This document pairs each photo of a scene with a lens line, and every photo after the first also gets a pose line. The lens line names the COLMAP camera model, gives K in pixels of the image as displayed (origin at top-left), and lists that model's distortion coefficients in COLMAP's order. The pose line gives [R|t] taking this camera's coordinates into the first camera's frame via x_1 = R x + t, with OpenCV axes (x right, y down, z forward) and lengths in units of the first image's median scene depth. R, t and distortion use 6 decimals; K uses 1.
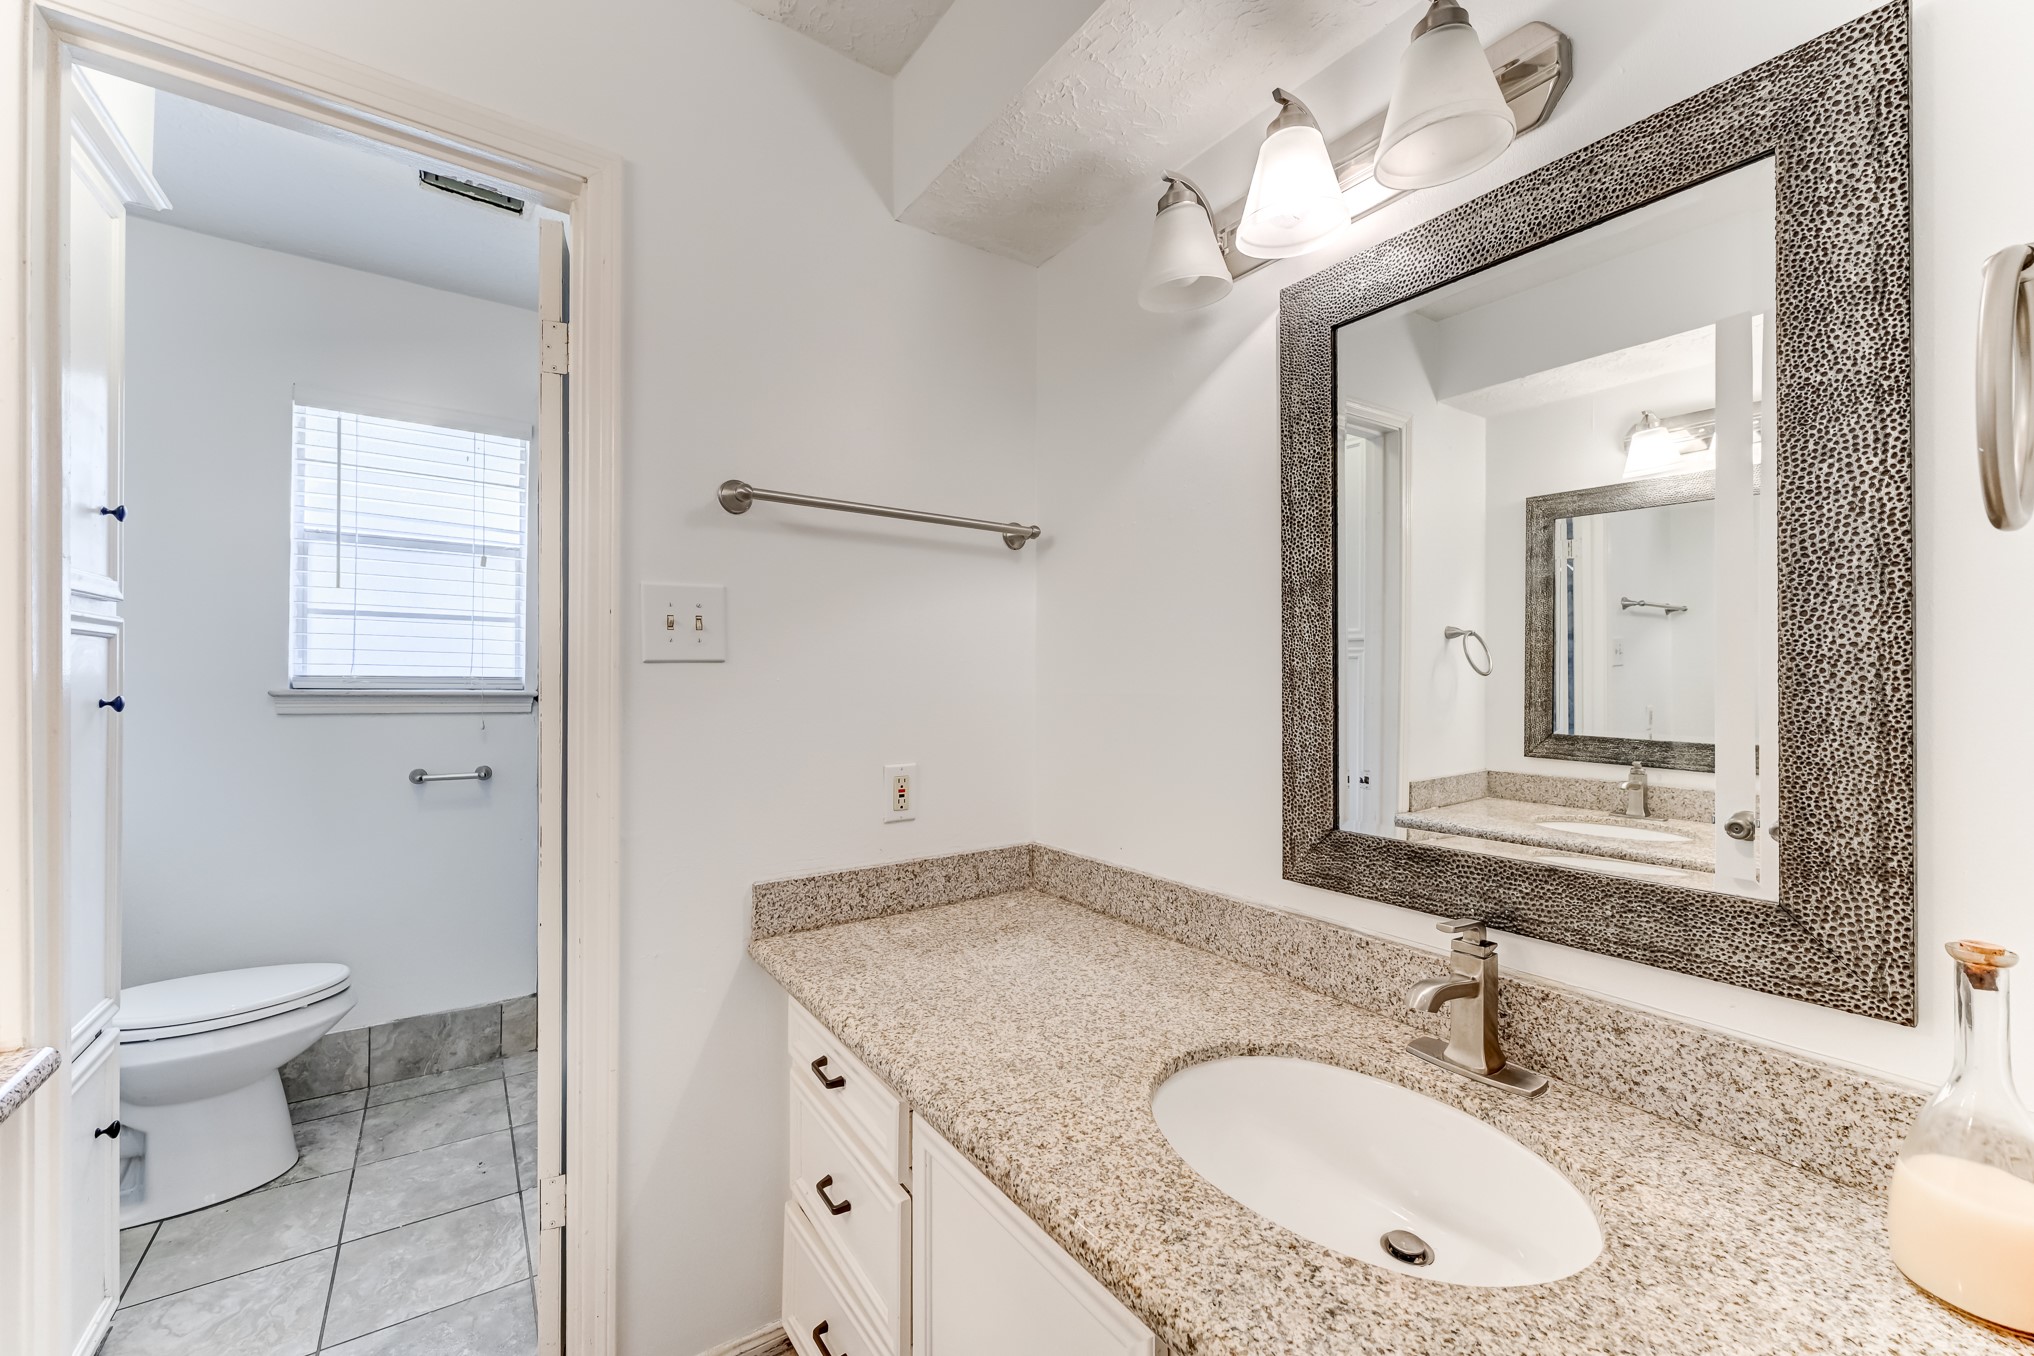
lens RADIAL K [[805.0, 0, 1012.8], [0, 805.0, 678.2], [0, 0, 1]] dist [-0.000563, -0.000029]
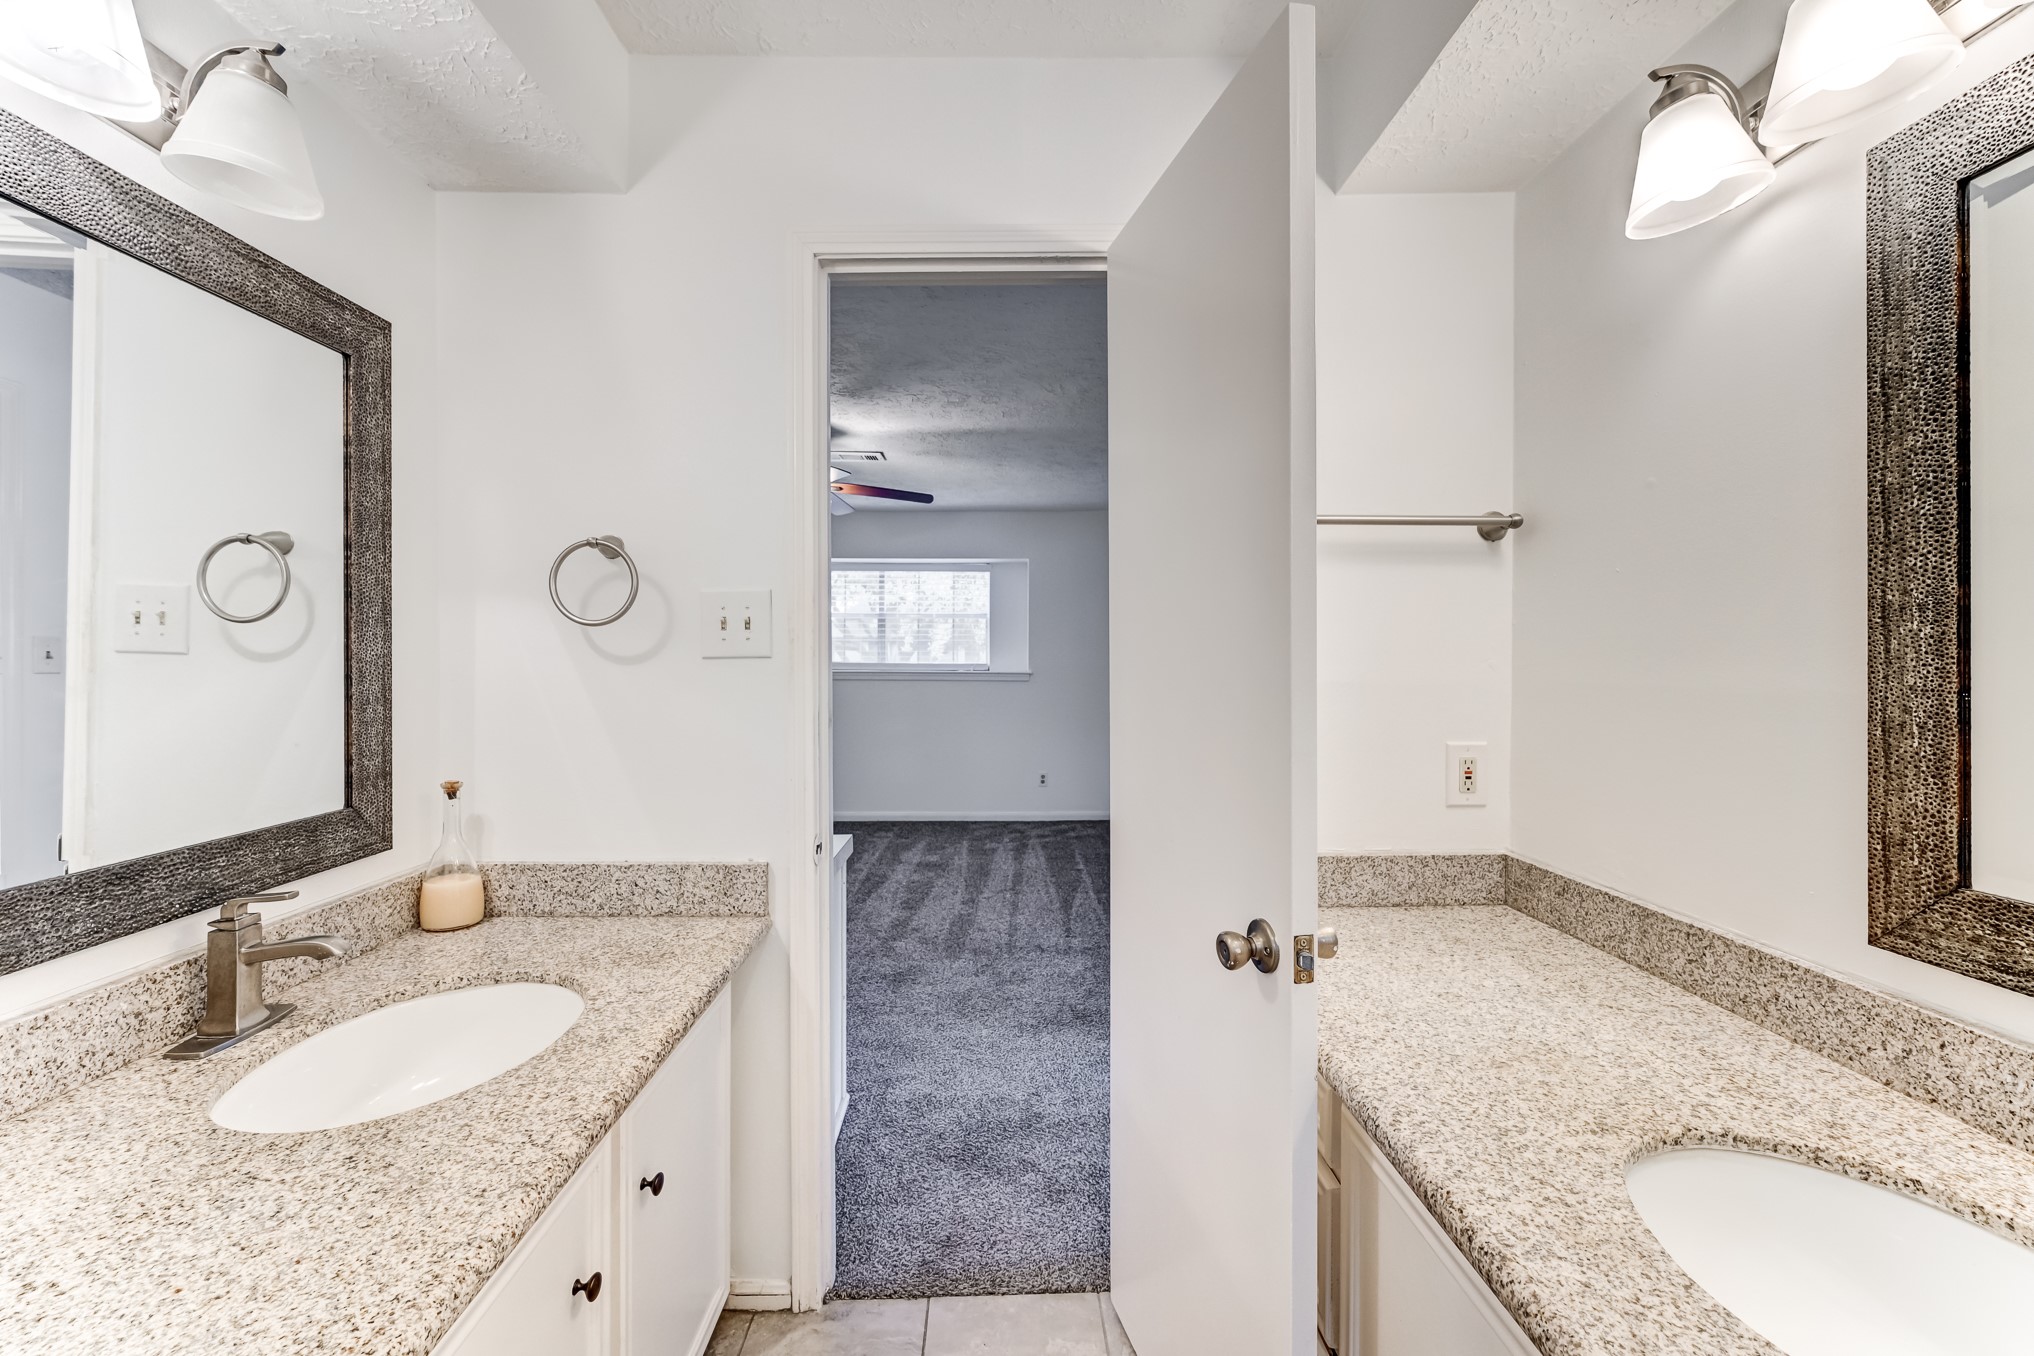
lens RADIAL K [[805.0, 0, 1013.3], [0, 805.0, 664.3], [0, 0, 1]] dist [-0.000563, -0.000029]
pose [[-0.837061, -0.007281, 0.547061, -1.106382], [-0.004460, 0.999969, 0.006485, -0.035138], [-0.547091, 0.002988, -0.837068, 1.627743]]
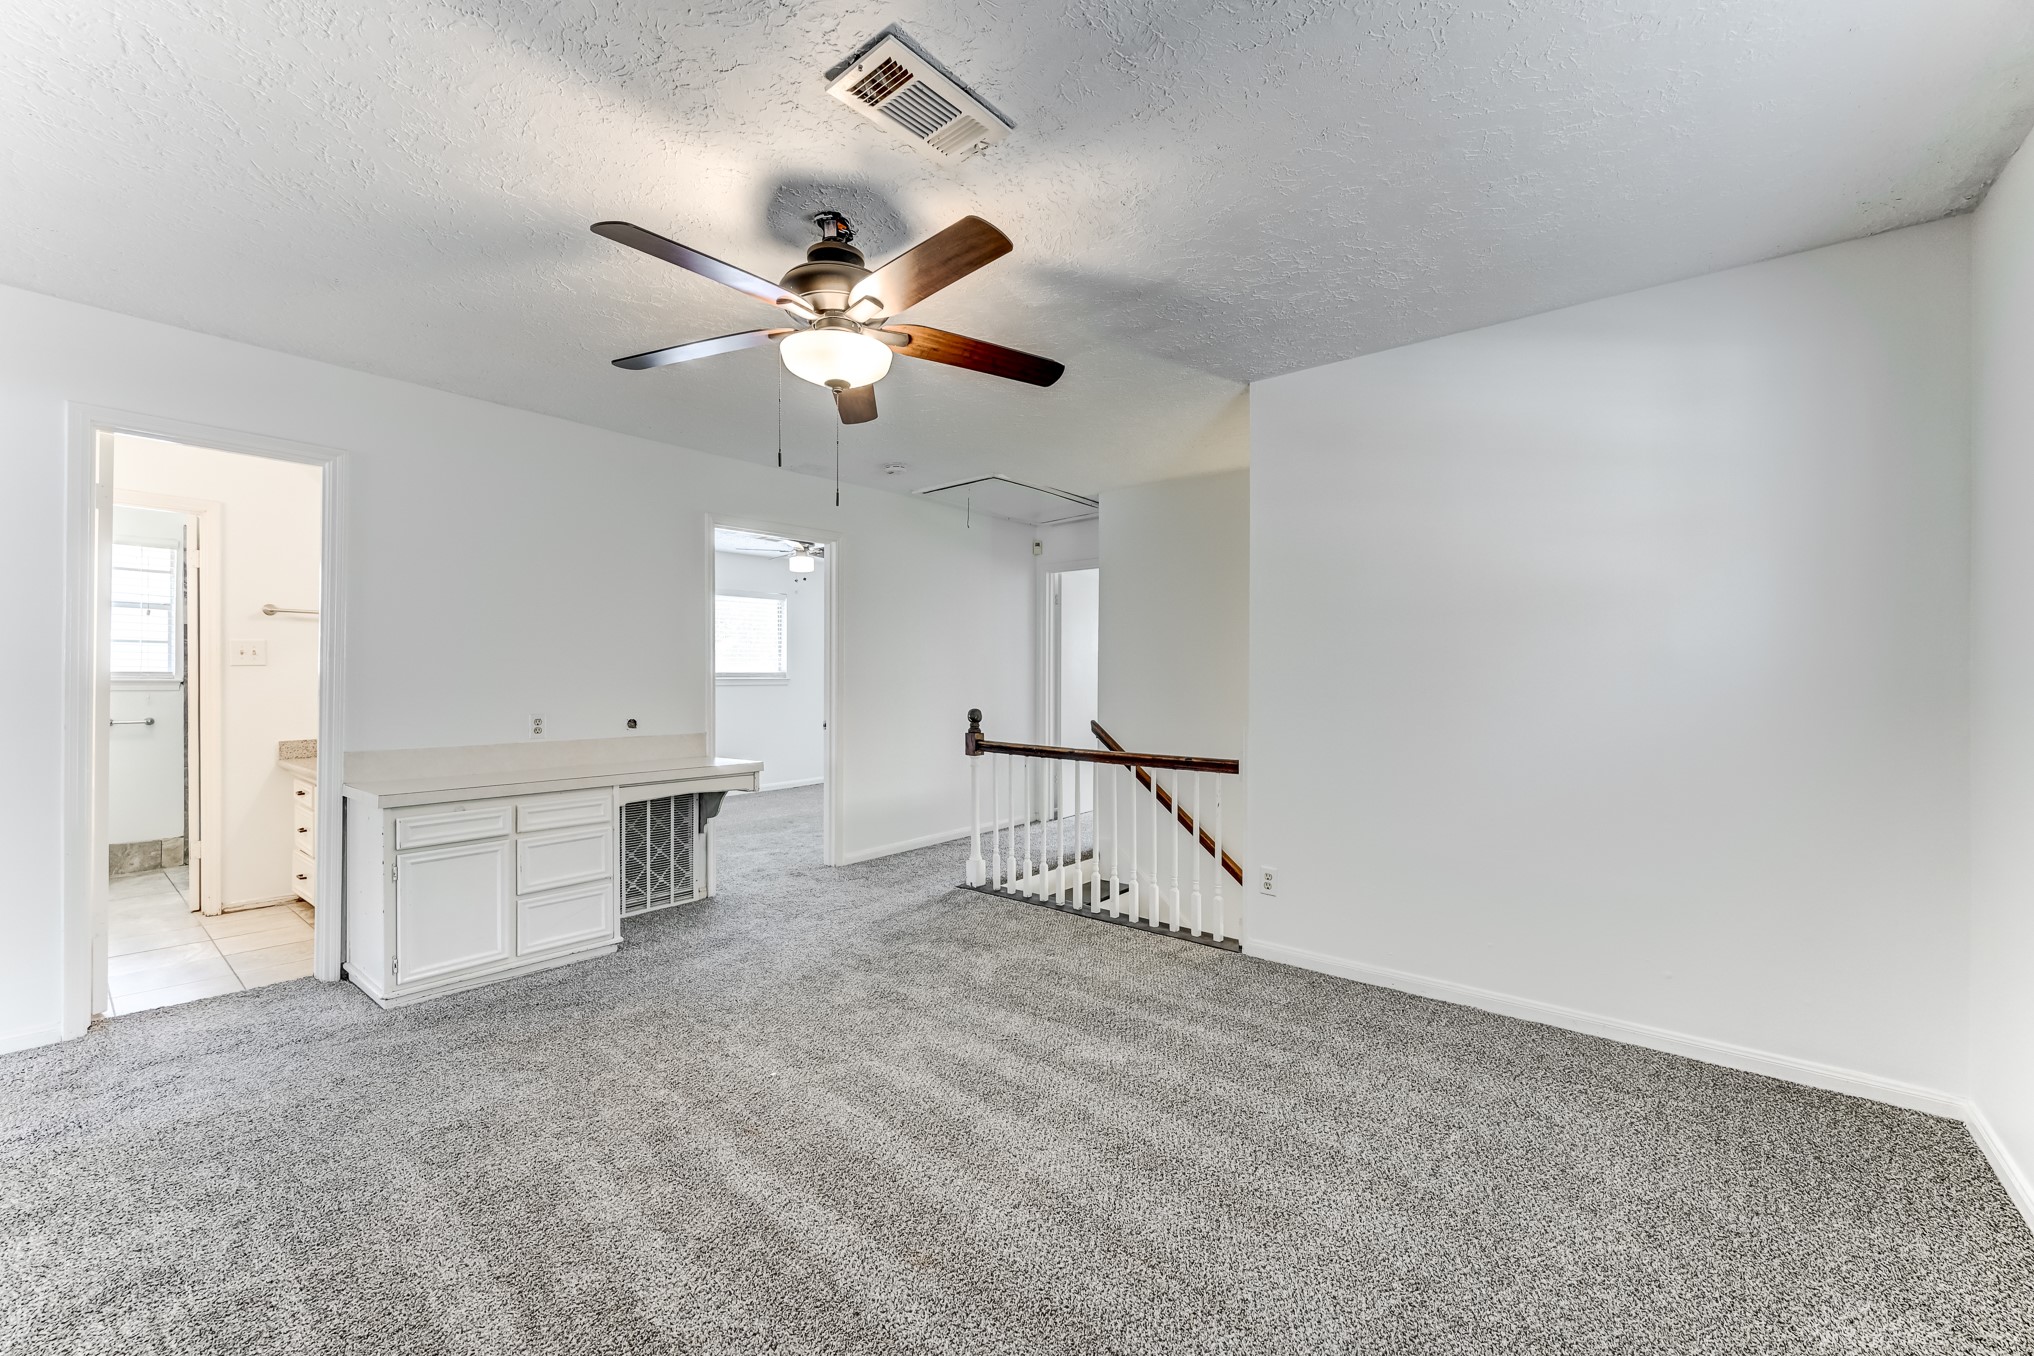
lens RADIAL K [[805.0, 0, 1022.0], [0, 805.0, 672.9], [0, 0, 1]] dist [-0.000563, -0.000029]
pose [[0.960732, -0.005062, 0.277432, 0.883190], [0.004922, 0.999987, 0.001202, 0.009897], [-0.277435, 0.000211, 0.960744, -1.546890]]
